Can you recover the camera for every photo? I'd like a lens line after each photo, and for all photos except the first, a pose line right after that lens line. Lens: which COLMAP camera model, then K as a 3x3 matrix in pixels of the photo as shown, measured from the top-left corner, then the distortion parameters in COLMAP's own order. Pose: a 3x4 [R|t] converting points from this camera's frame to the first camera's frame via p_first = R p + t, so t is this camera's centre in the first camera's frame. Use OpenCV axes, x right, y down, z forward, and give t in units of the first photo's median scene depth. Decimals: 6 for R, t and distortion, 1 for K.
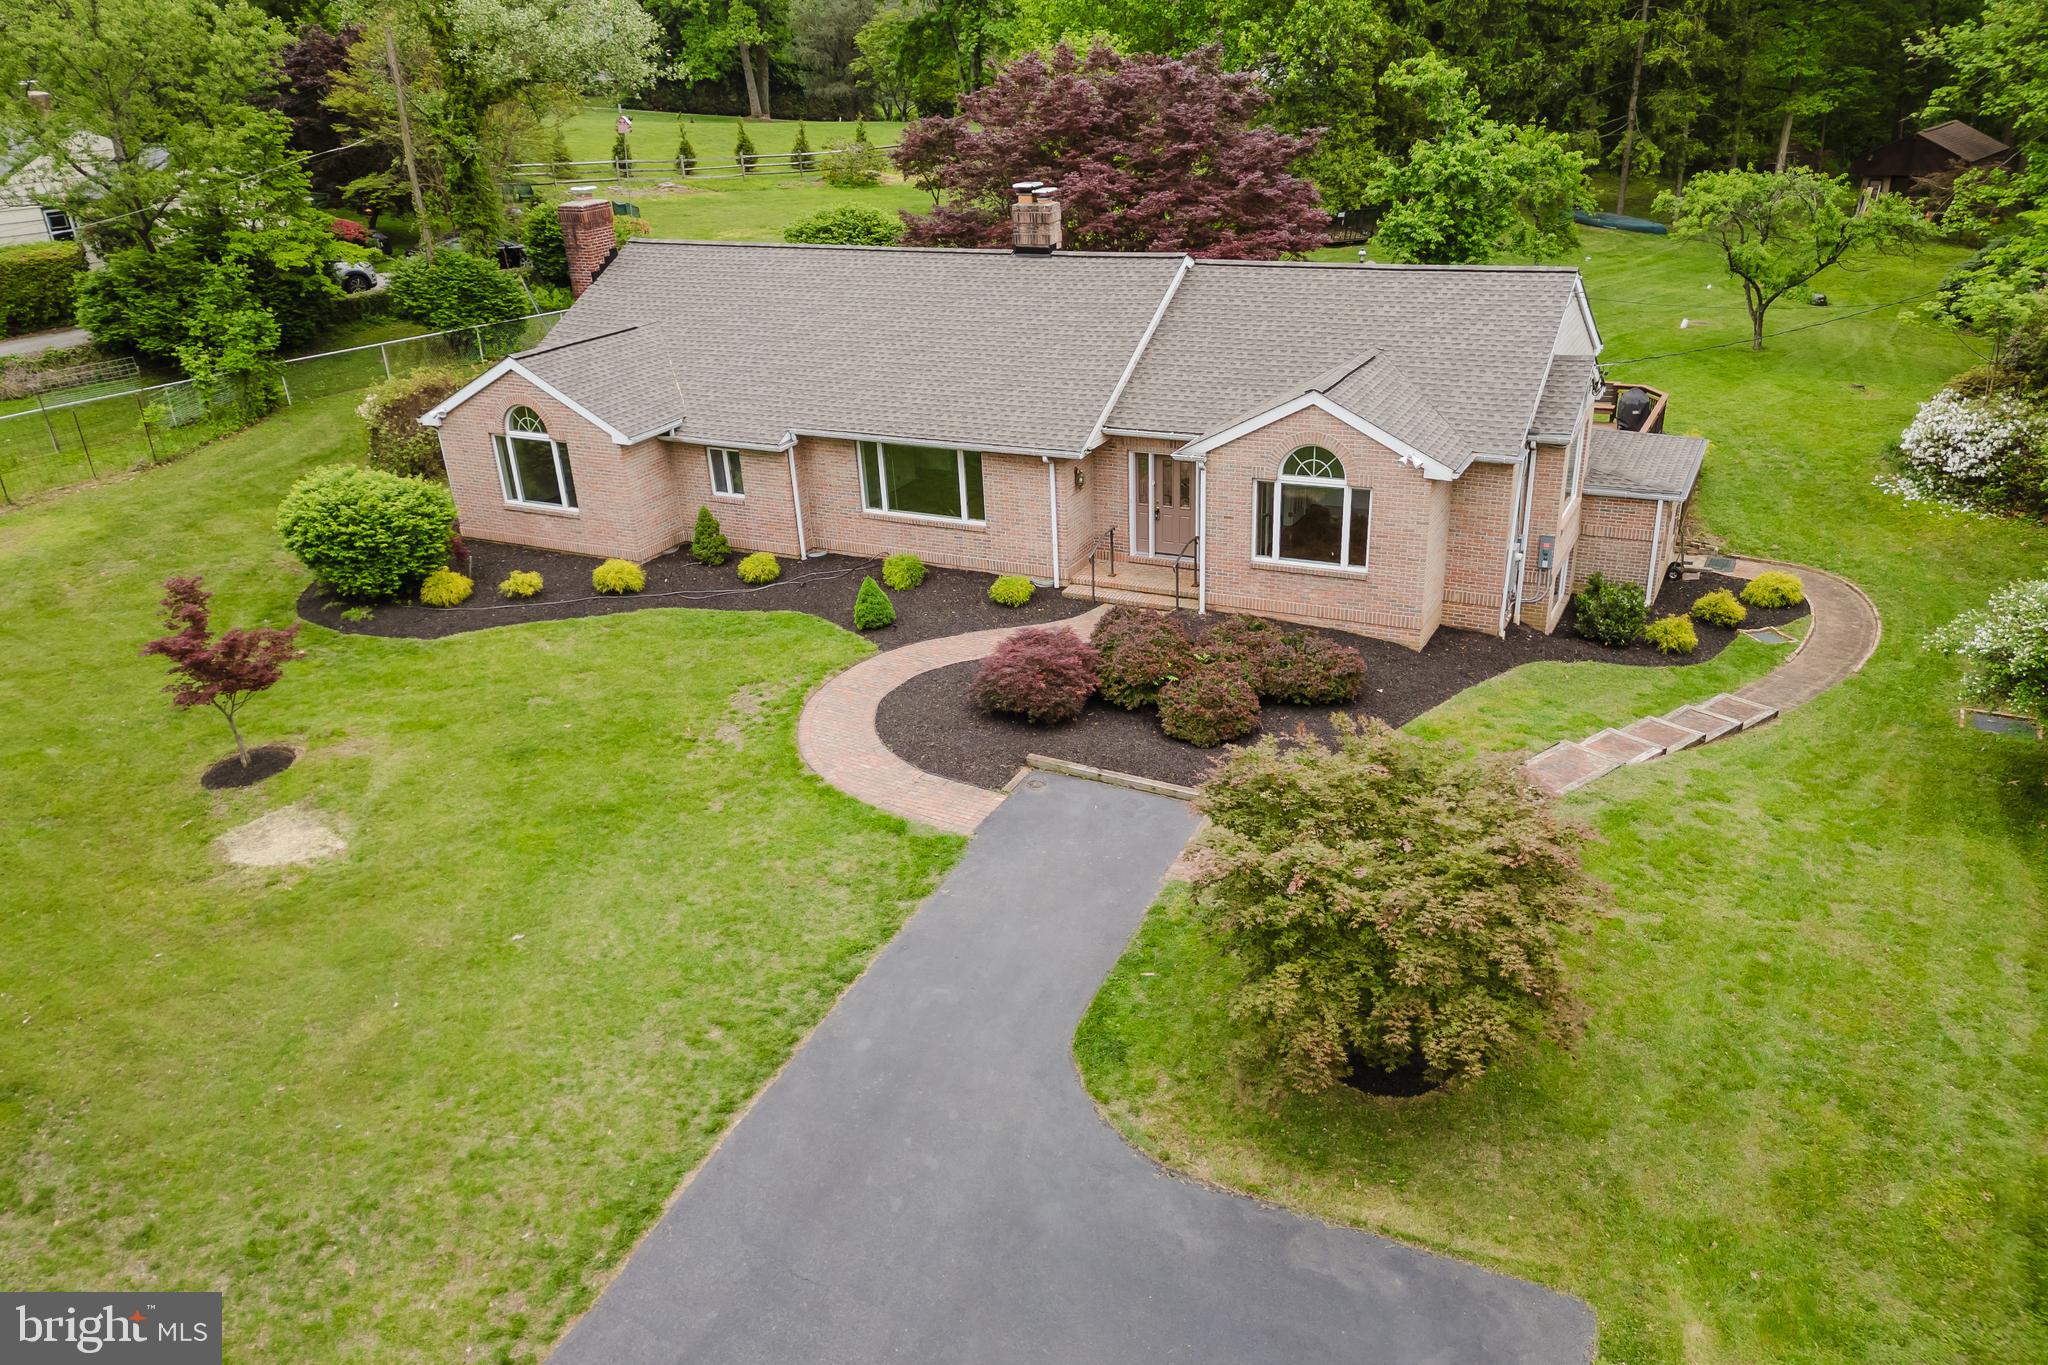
lens RADIAL K [[1456.4, 0, 1024.0], [0, 1456.4, 682.5], [0, 0, 1]] dist [0.003002, 0.000645]
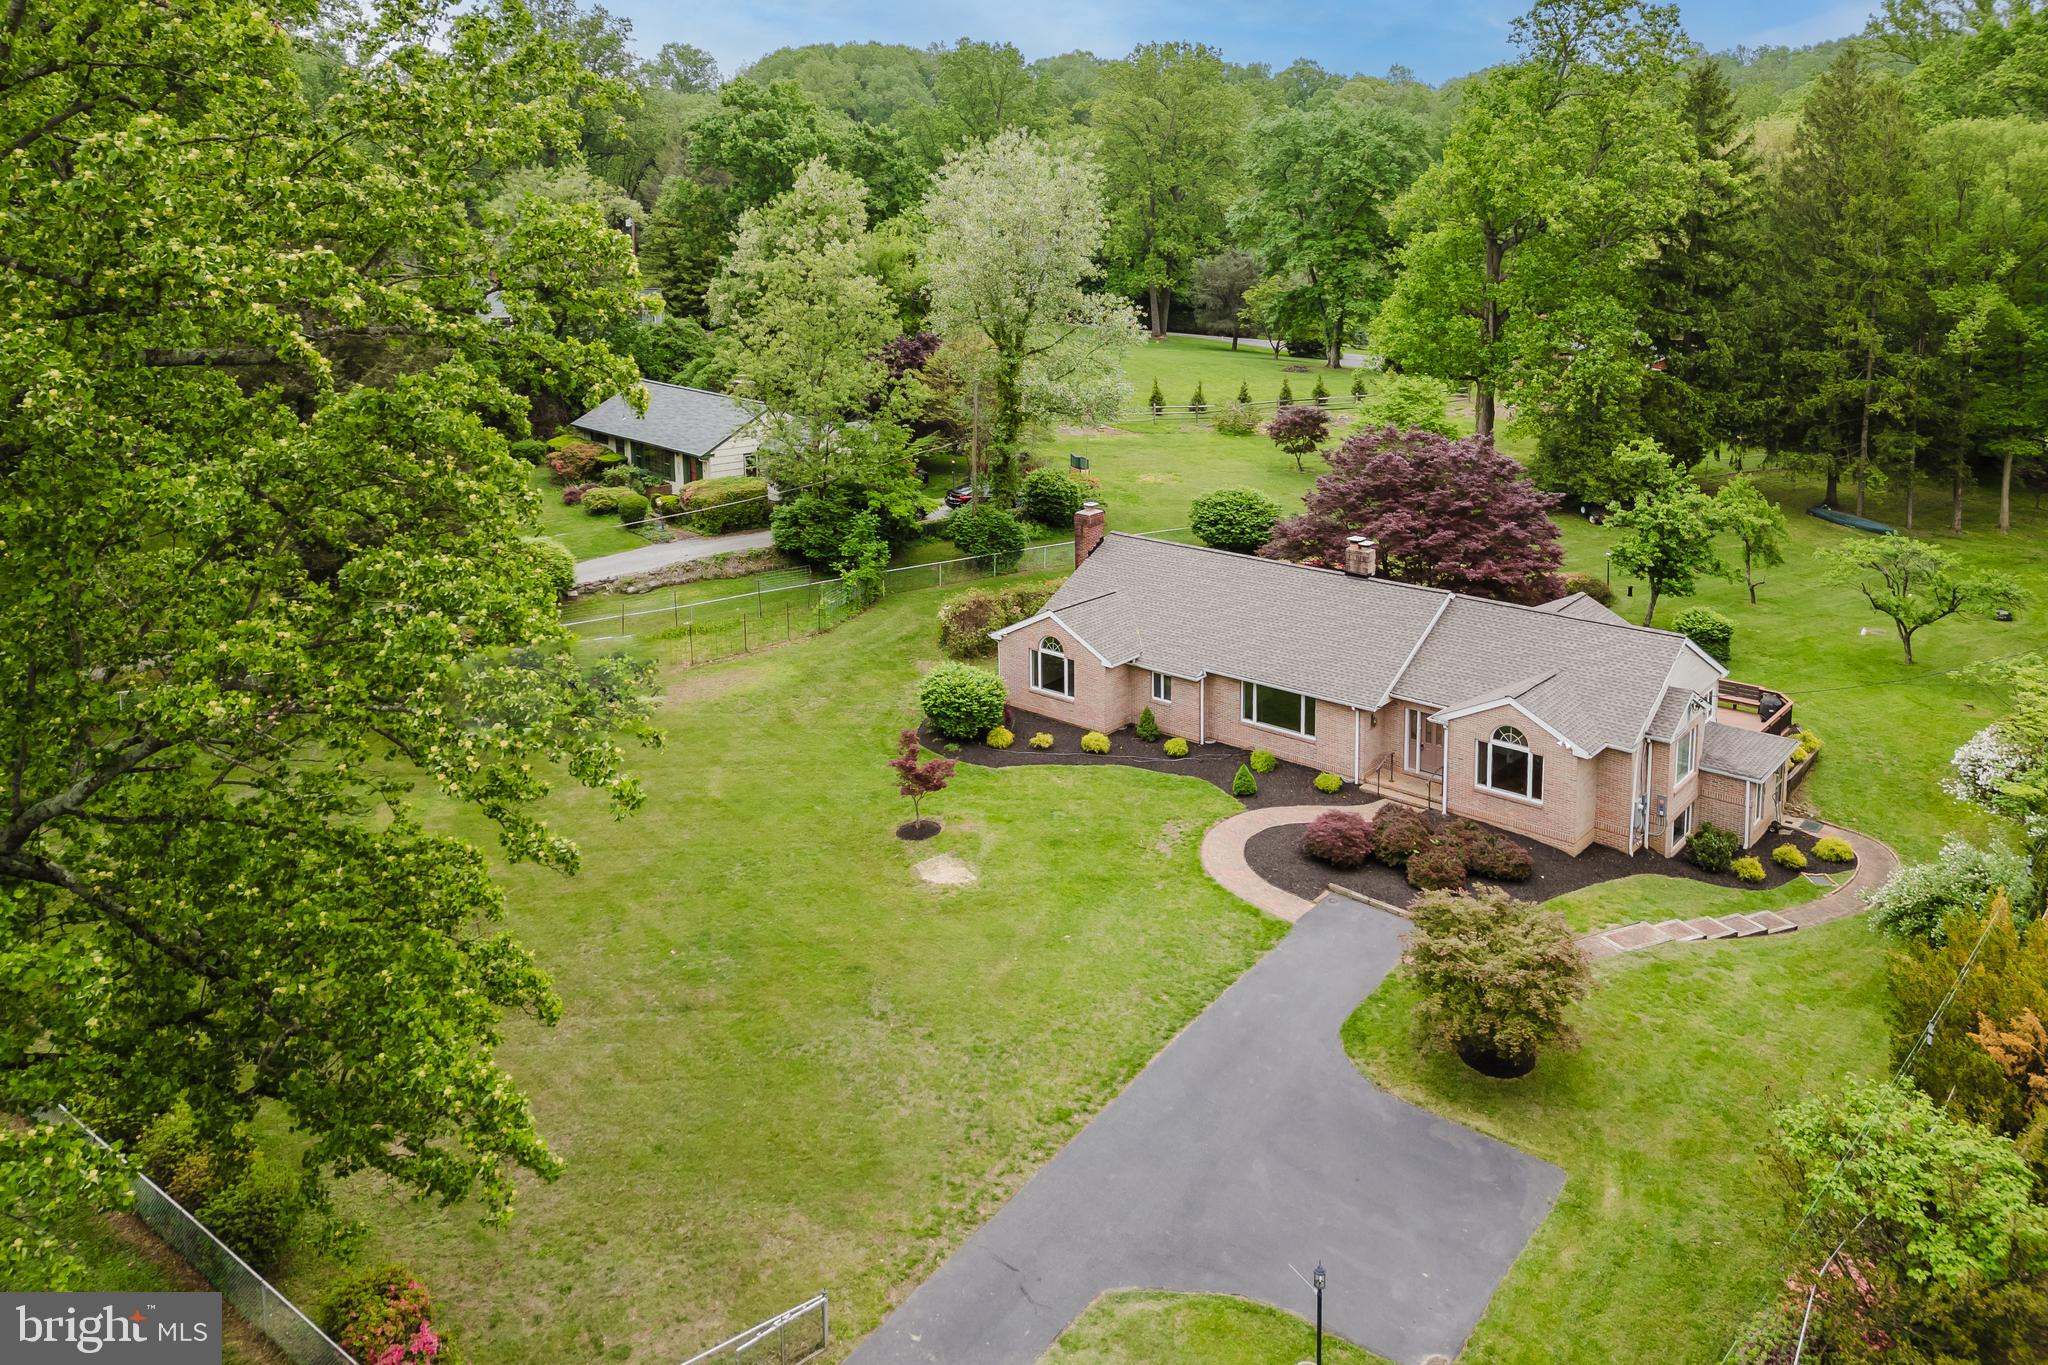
lens RADIAL K [[1420.1, 0, 1020.7], [0, 1420.1, 451.0], [0, 0, 1]] dist [0.081288, -0.087949]
pose [[0.968725, 0.073529, -0.236991, 0.011631], [-0.128092, 0.966175, -0.223825, -0.018841], [0.212517, 0.247182, 0.945377, -0.777049]]
